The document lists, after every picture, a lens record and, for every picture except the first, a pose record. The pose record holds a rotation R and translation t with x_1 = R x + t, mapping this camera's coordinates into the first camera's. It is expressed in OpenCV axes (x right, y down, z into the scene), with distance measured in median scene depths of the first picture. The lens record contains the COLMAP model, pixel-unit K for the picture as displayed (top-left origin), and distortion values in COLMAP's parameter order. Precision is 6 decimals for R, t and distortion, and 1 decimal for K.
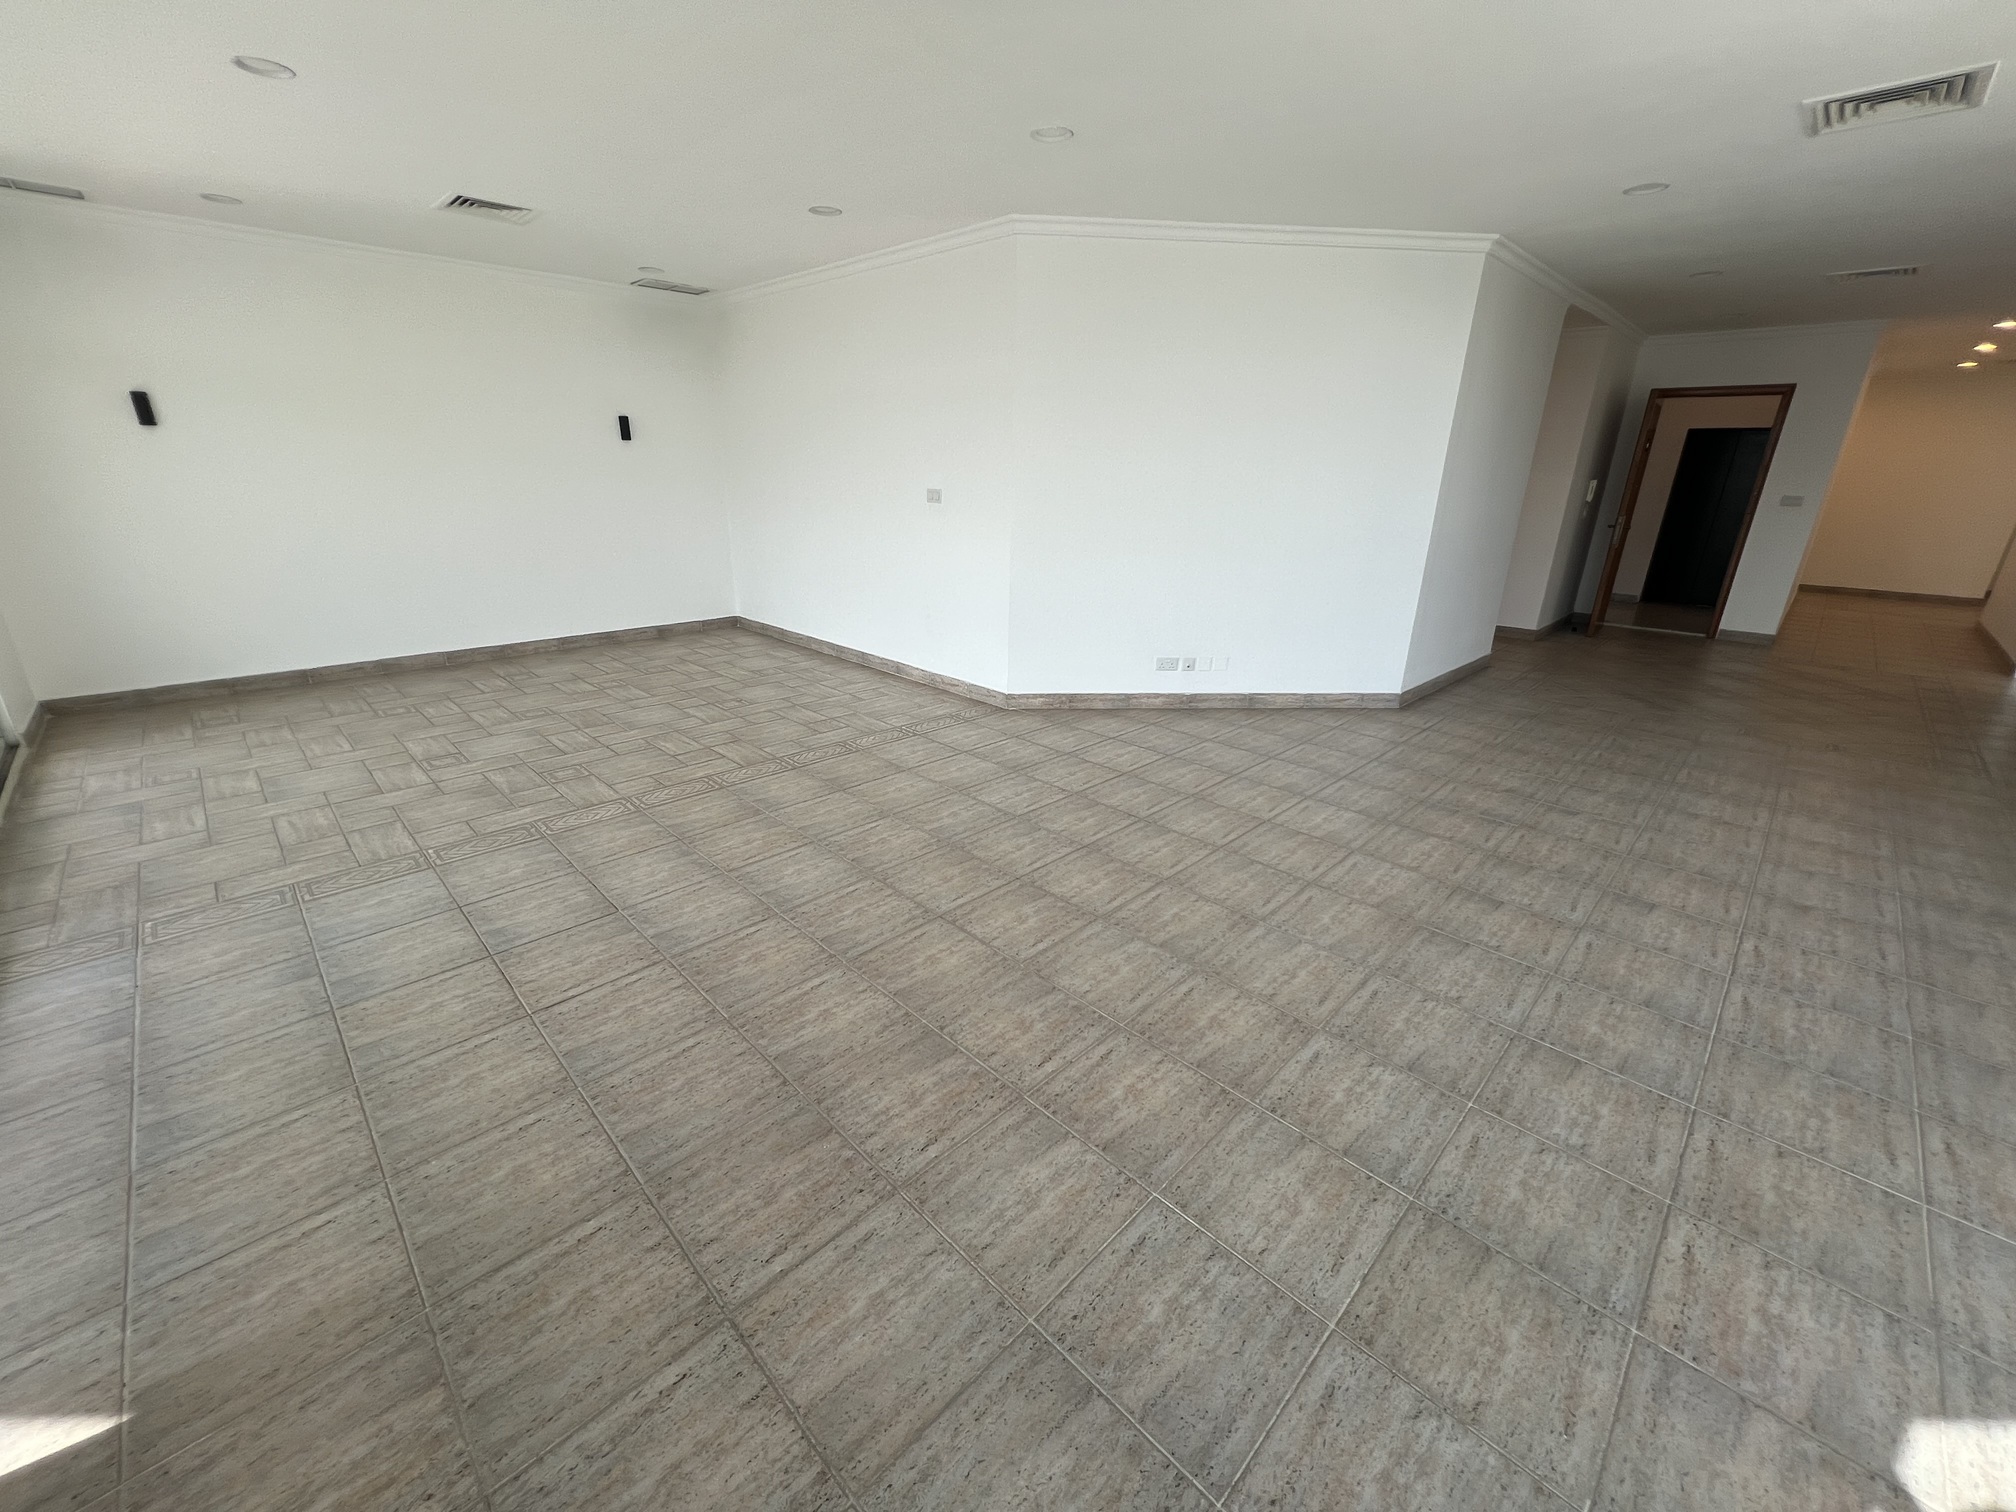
lens RADIAL K [[801.1, 0, 1015.3], [0, 801.1, 746.7], [0, 0, 1]] dist [-0.001811, 0.002114]
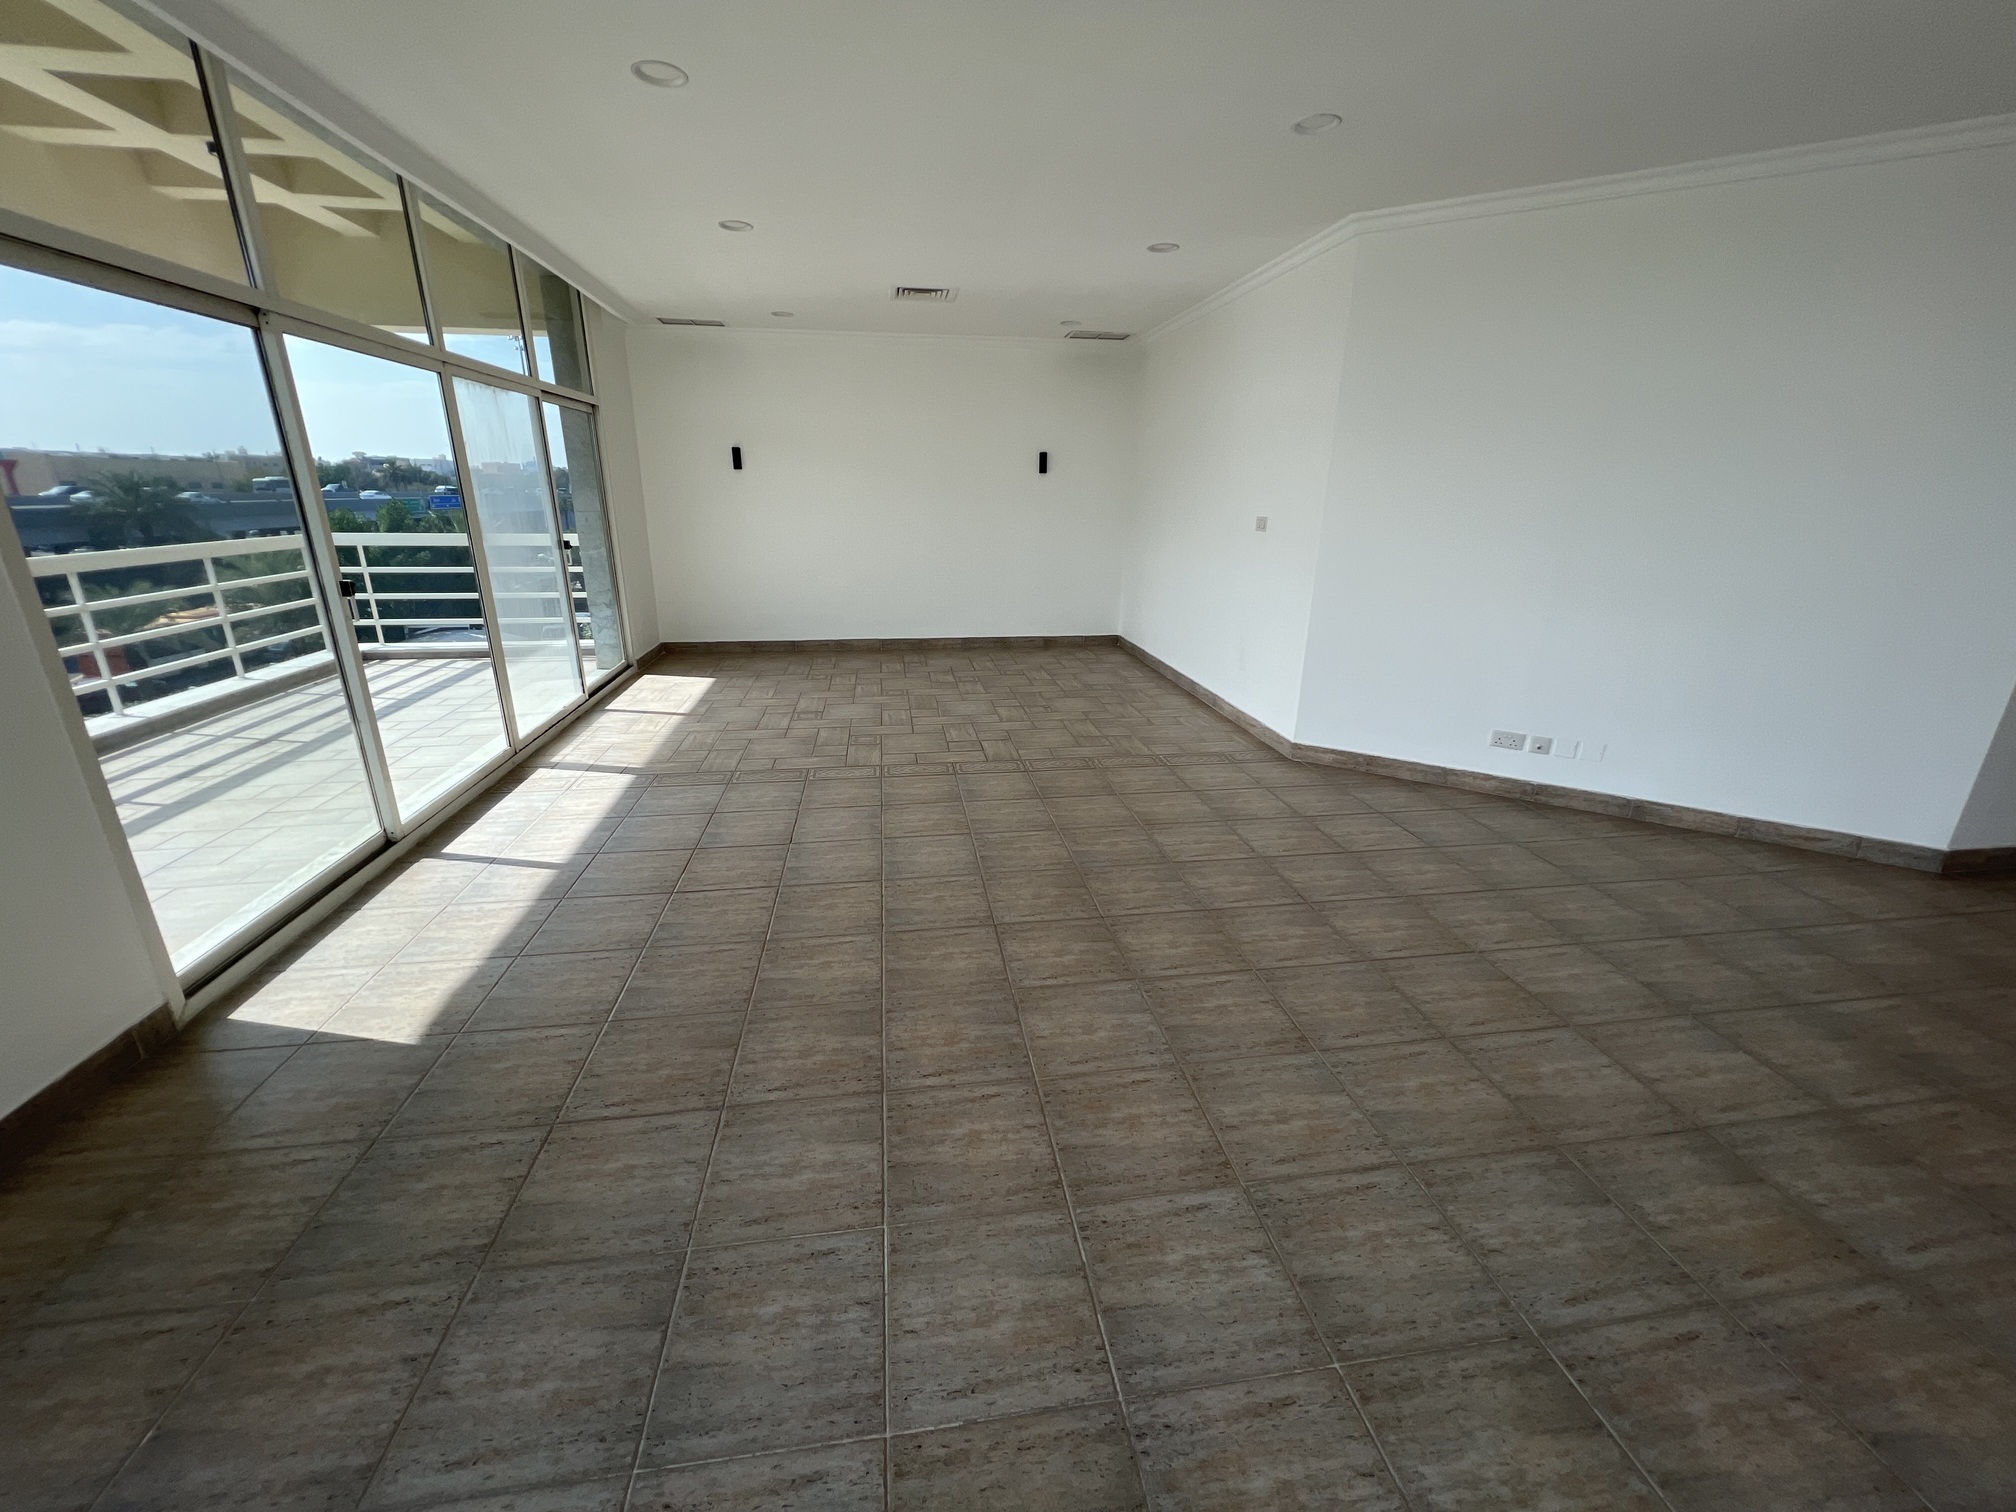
lens RADIAL K [[801.1, 0, 1016.4], [0, 801.1, 756.0], [0, 0, 1]] dist [-0.001811, 0.002114]
pose [[0.806813, 0.178570, -0.563175, 0.389713], [-0.193277, 0.980554, 0.034020, -0.033879], [0.558298, 0.081401, 0.825637, 0.124704]]
